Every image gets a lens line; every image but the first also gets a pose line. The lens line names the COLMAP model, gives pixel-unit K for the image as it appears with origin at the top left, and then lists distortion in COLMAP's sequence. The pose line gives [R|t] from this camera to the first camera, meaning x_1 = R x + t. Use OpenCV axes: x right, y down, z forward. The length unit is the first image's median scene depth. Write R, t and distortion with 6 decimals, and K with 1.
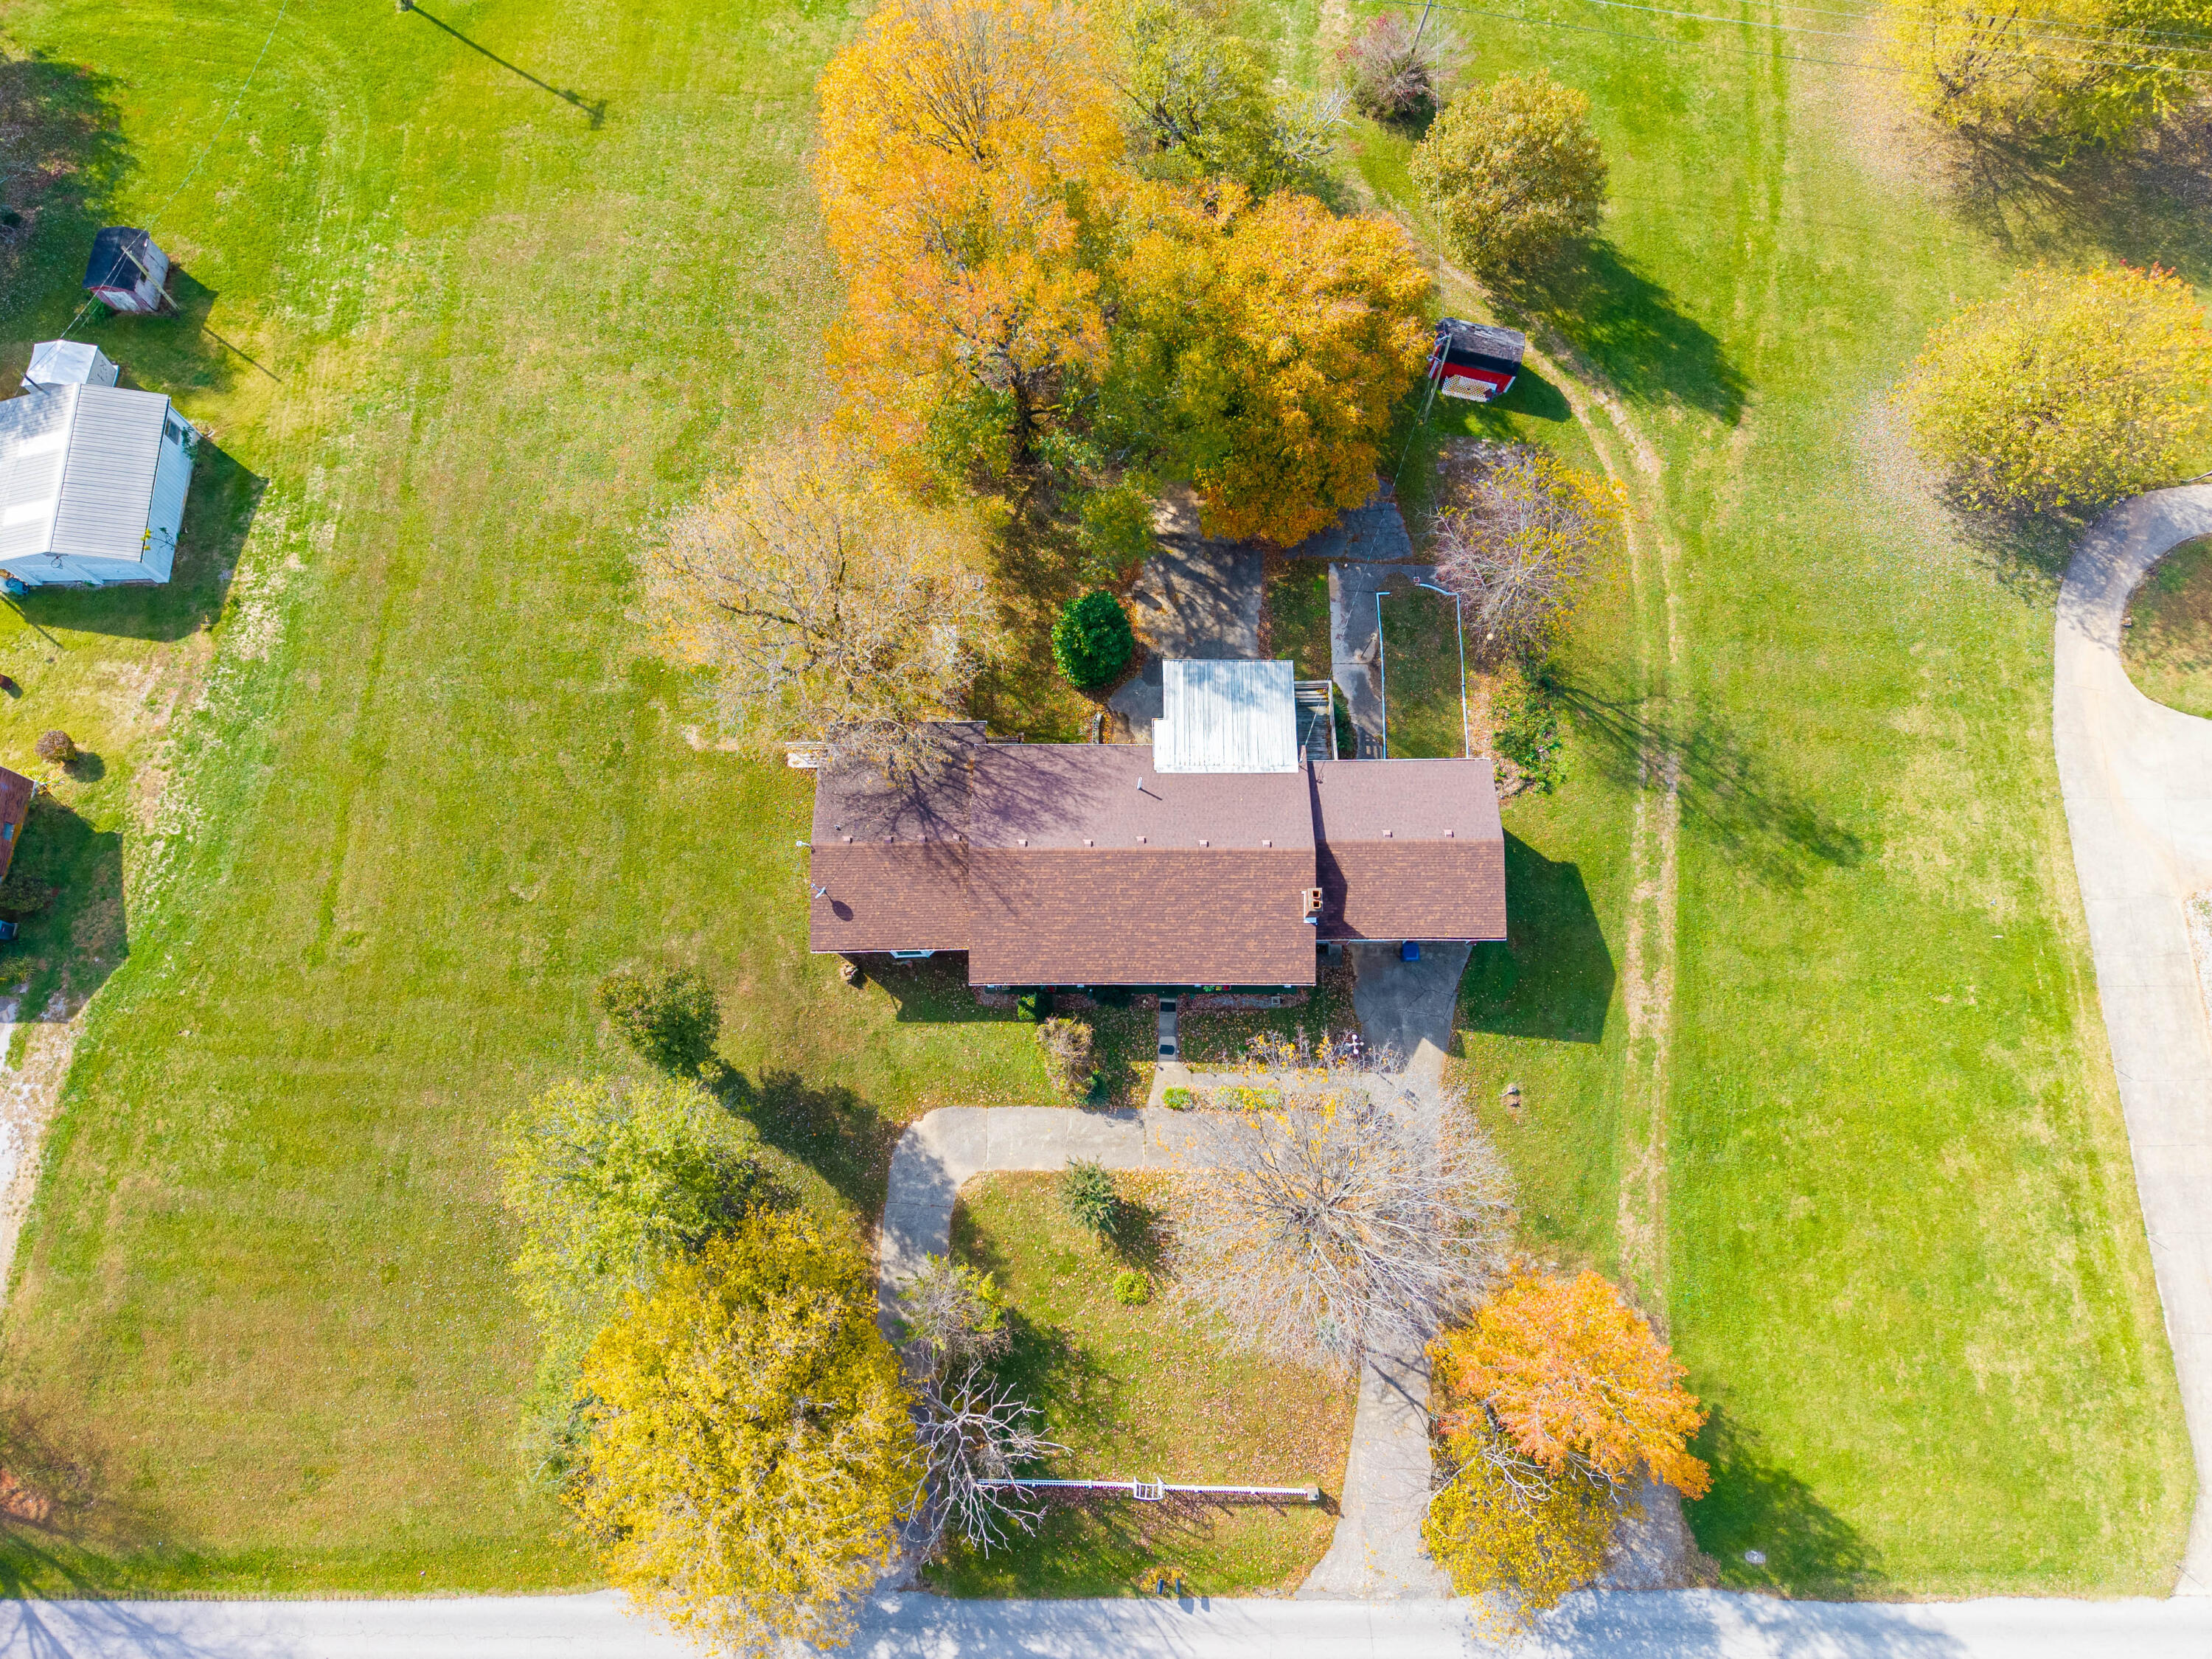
lens RADIAL K [[1487.1, 0, 1119.3], [0, 1487.1, 835.1], [0, 0, 1]] dist [-0.009117, -0.002433]
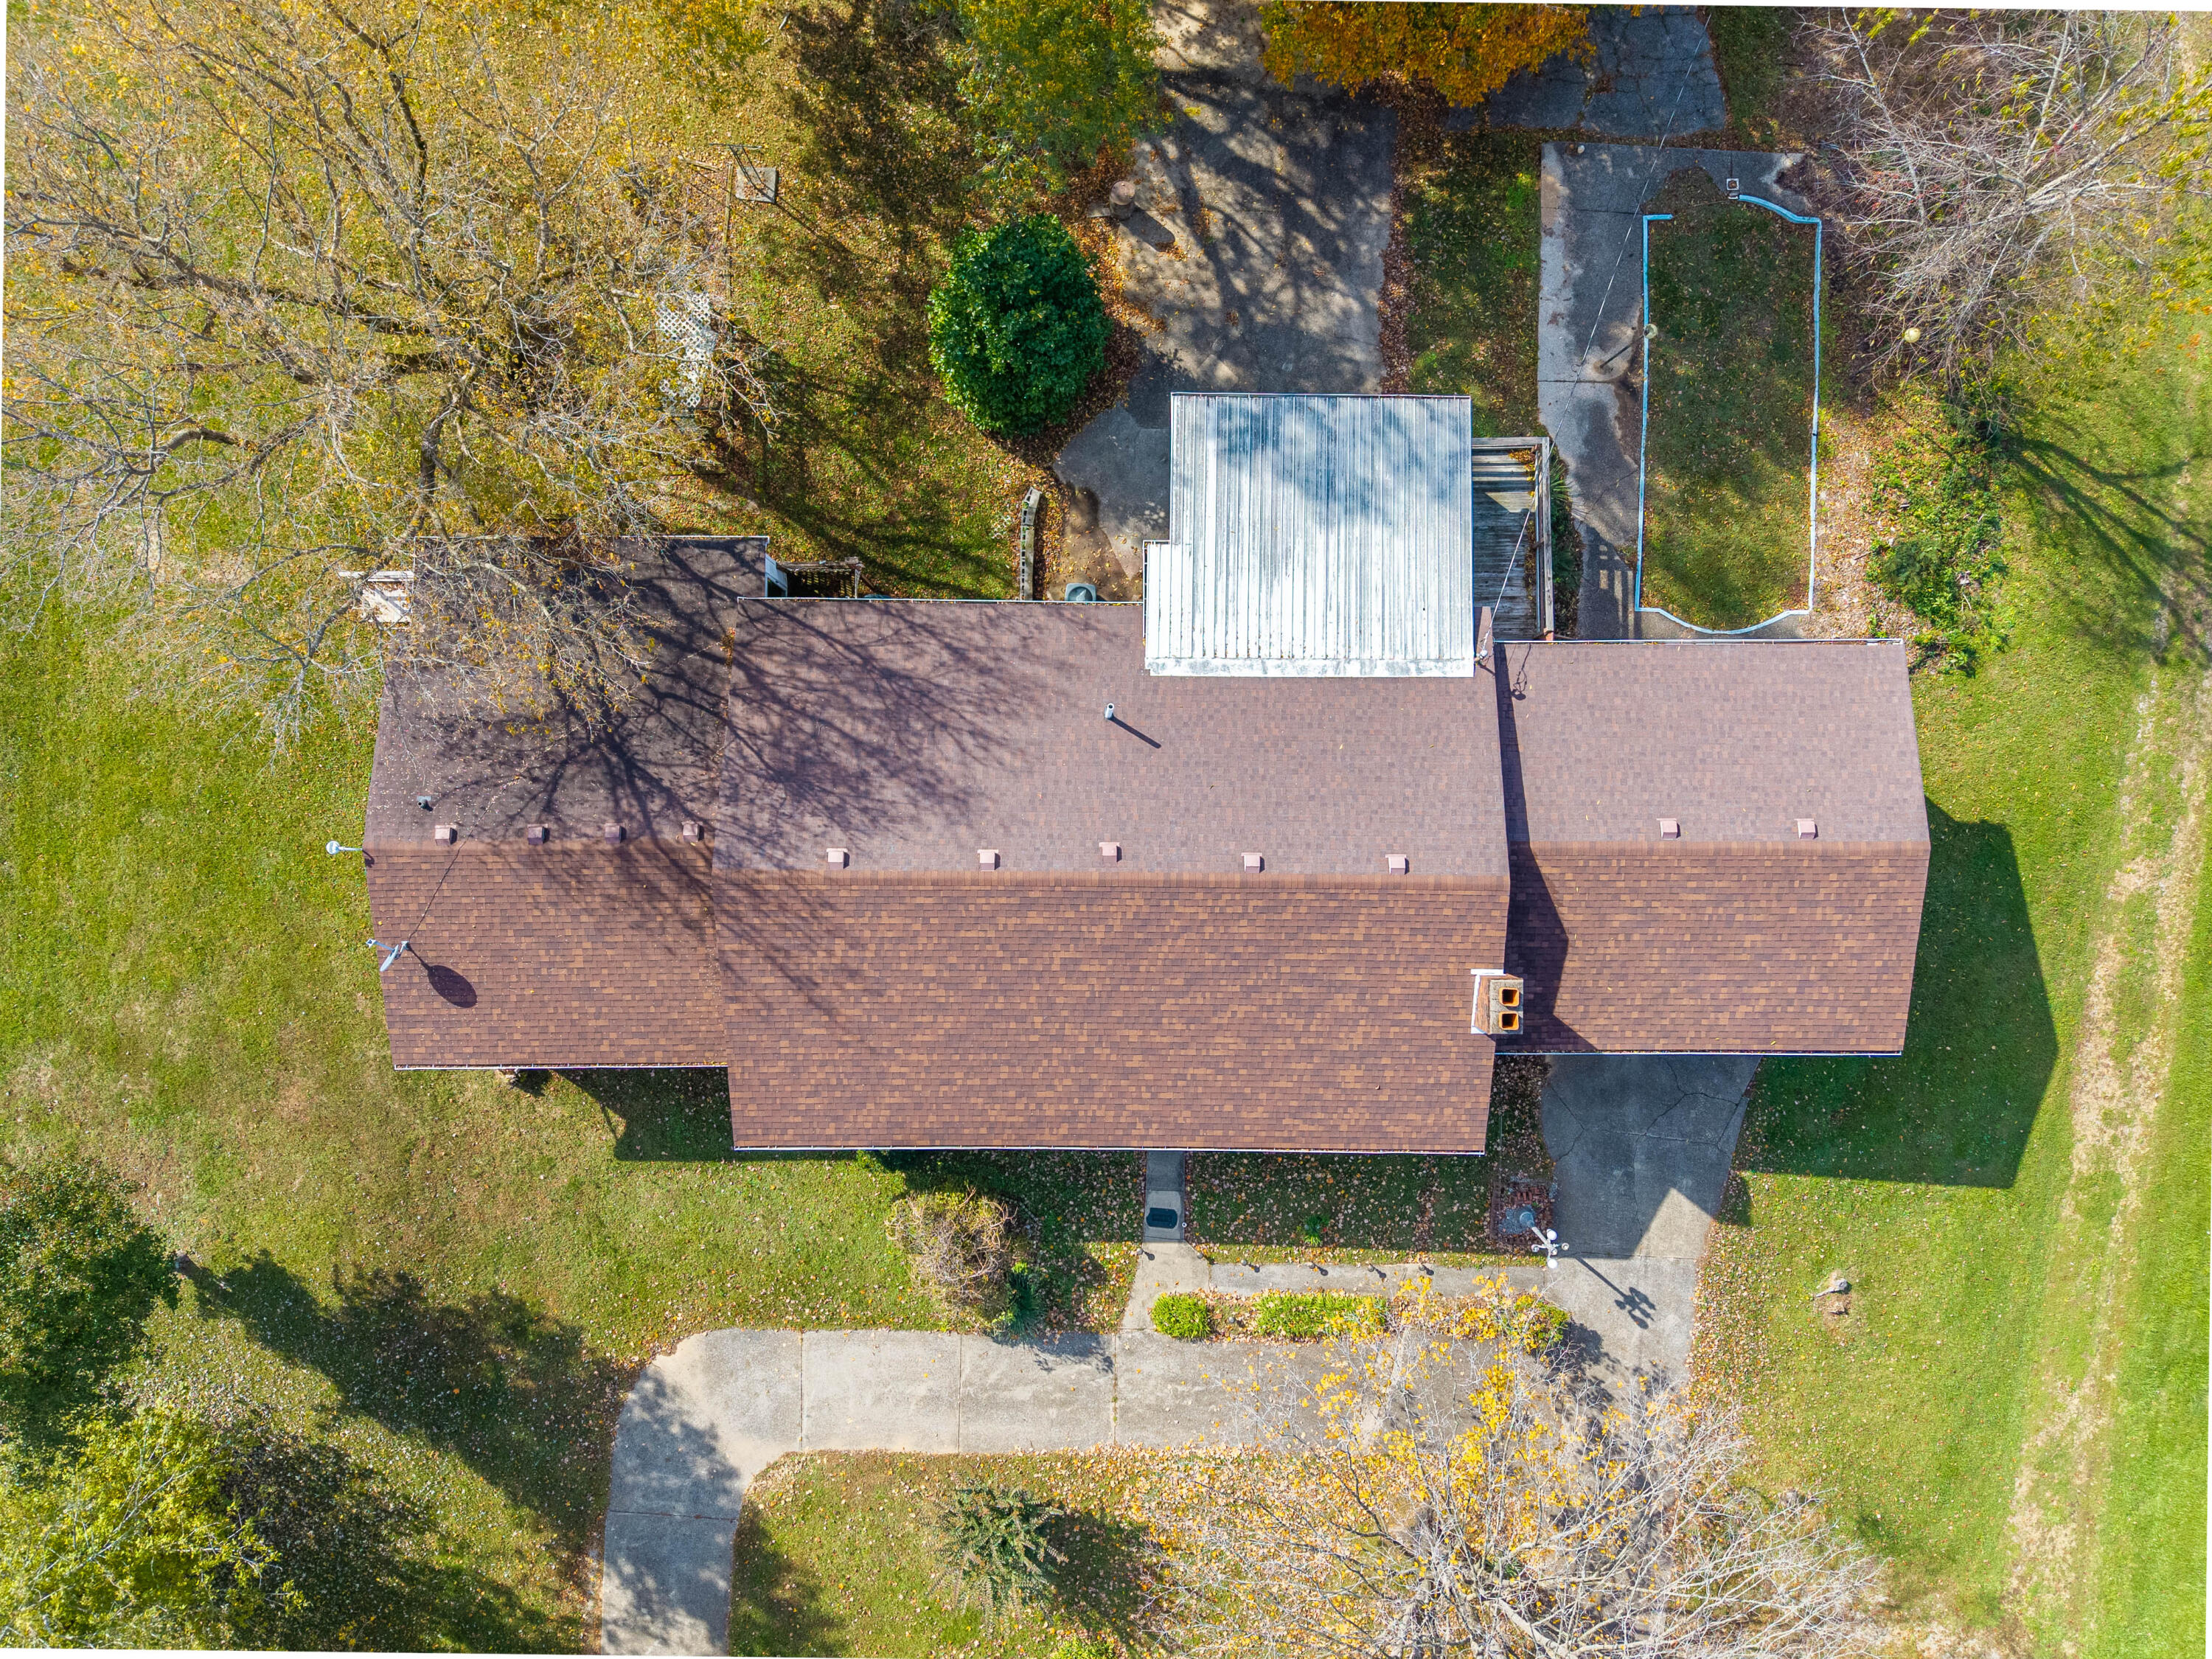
lens RADIAL K [[1487.1, 0, 1119.3], [0, 1487.1, 835.1], [0, 0, 1]] dist [-0.009117, -0.002433]
pose [[0.999898, 0.012310, -0.007250, 0.019657], [-0.009762, 0.959256, 0.282368, -0.117415], [0.010431, -0.282268, 0.959279, 0.553524]]
